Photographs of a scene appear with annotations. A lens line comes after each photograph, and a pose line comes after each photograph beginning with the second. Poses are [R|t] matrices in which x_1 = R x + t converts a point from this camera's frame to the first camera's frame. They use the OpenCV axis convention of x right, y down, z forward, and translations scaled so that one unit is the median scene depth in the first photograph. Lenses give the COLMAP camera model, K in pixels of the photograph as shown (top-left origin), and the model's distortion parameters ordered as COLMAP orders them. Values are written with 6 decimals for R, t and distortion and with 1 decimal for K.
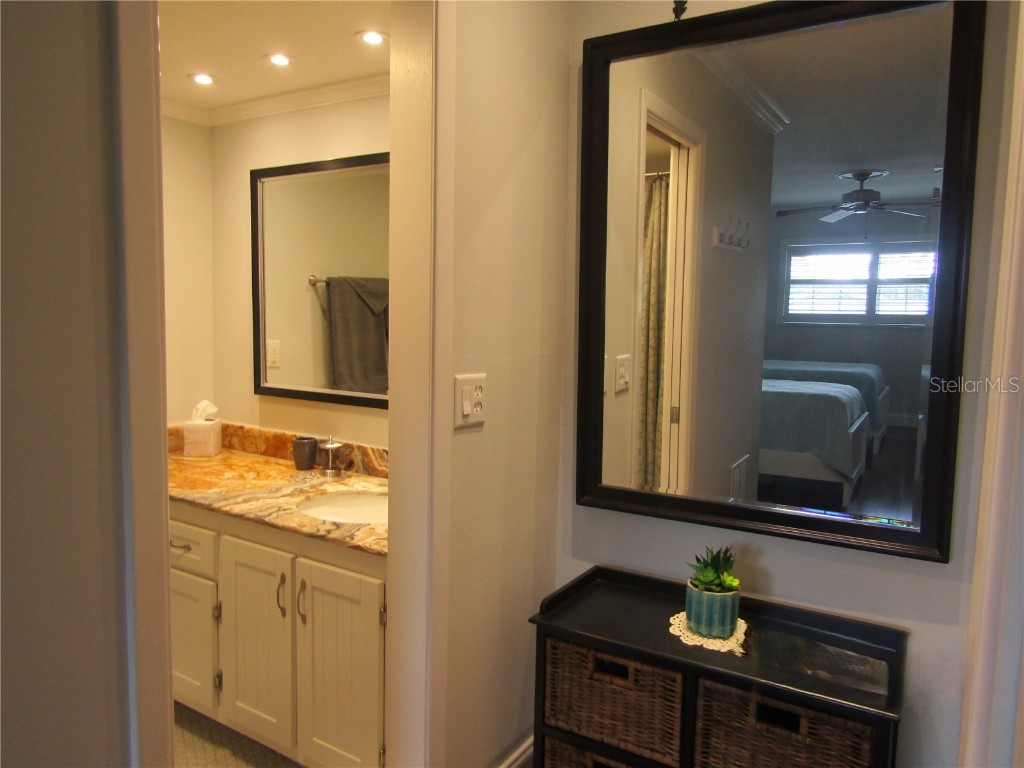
lens RADIAL K [[731.7, 0, 512.0], [0, 731.7, 384.0], [0, 0, 1]] dist [-0.006221, 0.001455]
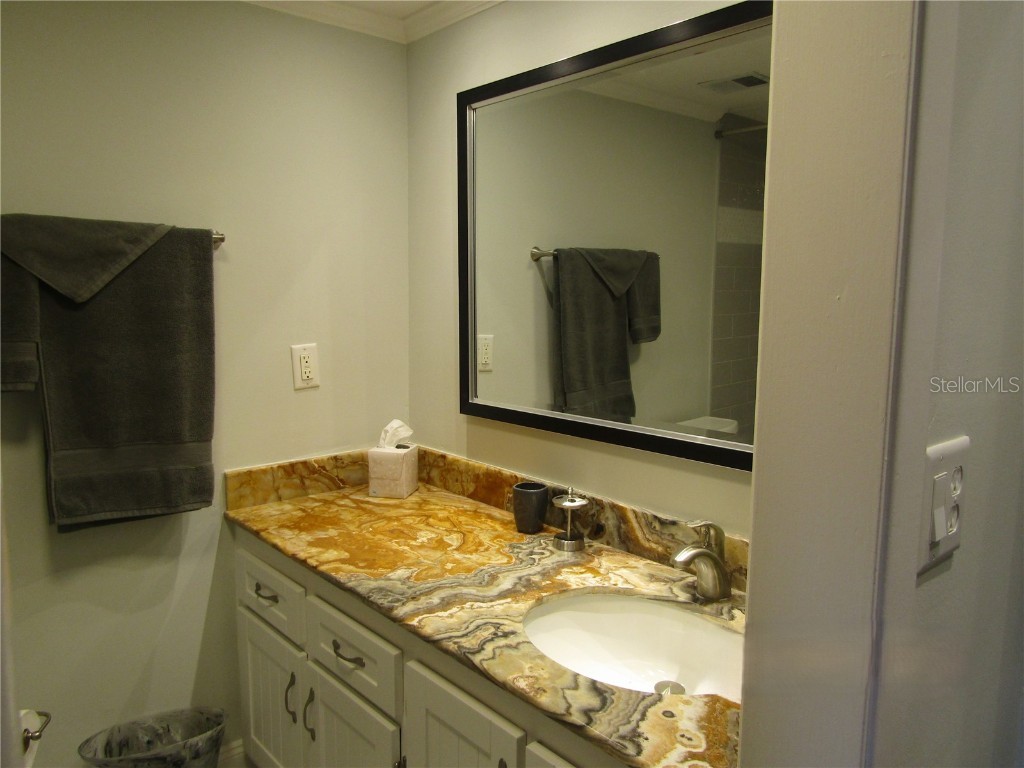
lens RADIAL K [[731.7, 0, 512.0], [0, 731.7, 384.0], [0, 0, 1]] dist [-0.006221, 0.001455]
pose [[0.963061, 0.017205, -0.268733, -0.124273], [-0.010644, 0.999609, 0.025855, -0.037048], [0.269073, -0.022040, 0.962868, 0.361505]]
